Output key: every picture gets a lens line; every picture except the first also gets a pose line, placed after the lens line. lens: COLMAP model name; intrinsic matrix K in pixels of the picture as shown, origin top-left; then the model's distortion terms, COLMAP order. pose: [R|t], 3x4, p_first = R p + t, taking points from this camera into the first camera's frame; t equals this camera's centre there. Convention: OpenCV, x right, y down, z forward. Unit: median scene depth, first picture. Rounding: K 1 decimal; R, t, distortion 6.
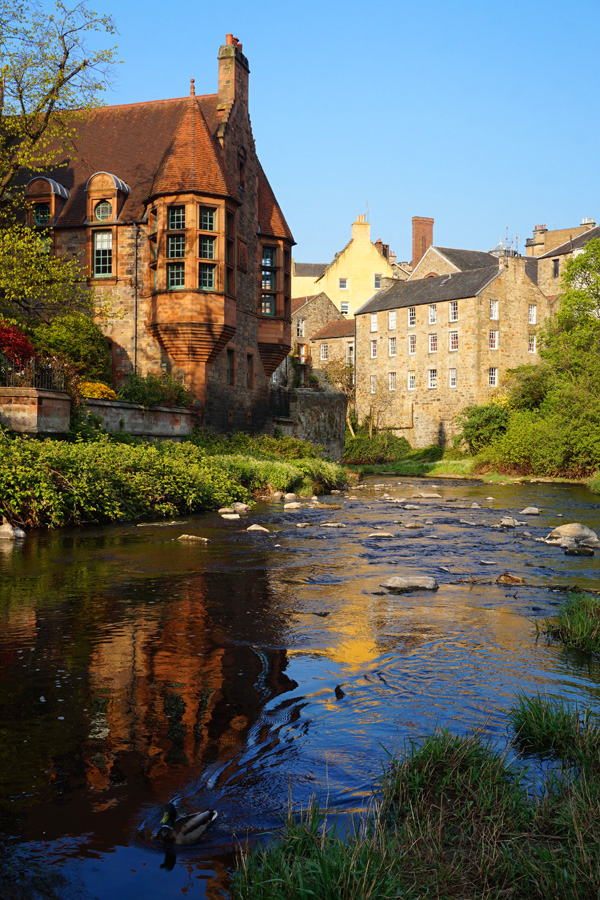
lens RADIAL K [[970.9, 0, 300.8], [0, 970.9, 452.8], [0, 0, 1]] dist [-0.055137, 0.000000]
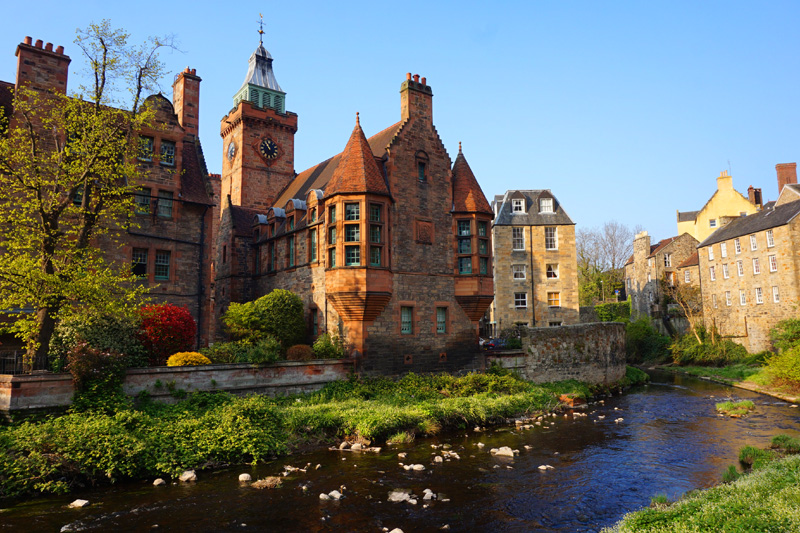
lens RADIAL K [[541.8, 0, 397.9], [0, 541.8, 258.0], [0, 0, 1]] dist [-0.036825, 0.014073]
pose [[0.805334, -0.097965, -0.584671, 0.337112], [0.014113, 0.989140, -0.146298, -0.064240], [0.592654, 0.109568, 0.797970, 0.410860]]
